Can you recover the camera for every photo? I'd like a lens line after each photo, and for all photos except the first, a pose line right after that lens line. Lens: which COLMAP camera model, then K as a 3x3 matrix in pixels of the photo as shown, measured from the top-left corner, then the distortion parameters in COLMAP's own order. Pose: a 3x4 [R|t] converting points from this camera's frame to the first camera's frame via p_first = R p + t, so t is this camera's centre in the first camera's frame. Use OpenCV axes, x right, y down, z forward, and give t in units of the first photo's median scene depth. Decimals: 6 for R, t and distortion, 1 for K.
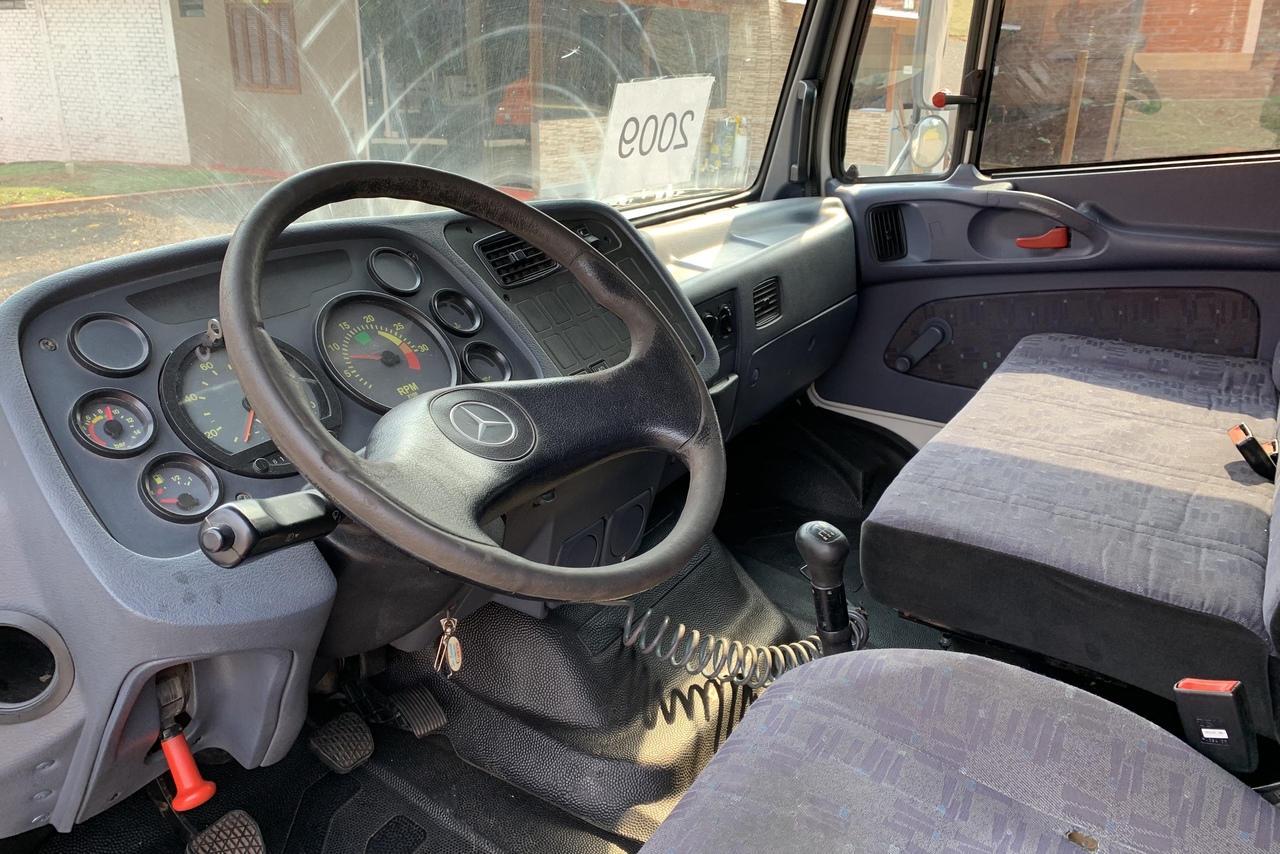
lens RADIAL K [[952.0, 0, 640.0], [0, 952.0, 427.0], [0, 0, 1]] dist [-0.009774, 0.052301]
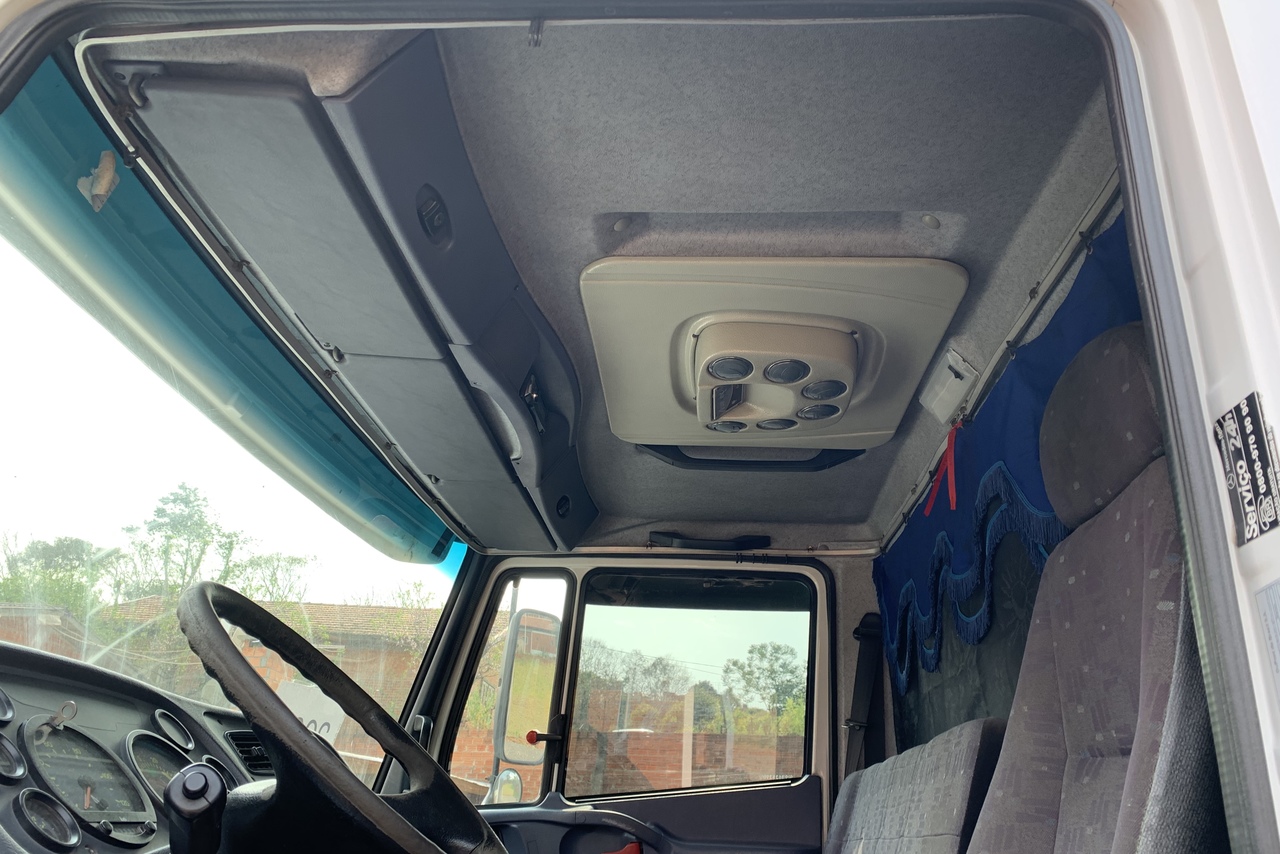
lens RADIAL K [[952.0, 0, 640.0], [0, 952.0, 427.0], [0, 0, 1]] dist [-0.009774, 0.052301]
pose [[0.877263, 0.225898, 0.423531, -0.173229], [0.132517, 0.734073, -0.666015, 0.199017], [-0.461355, 0.640396, 0.614040, -0.071296]]
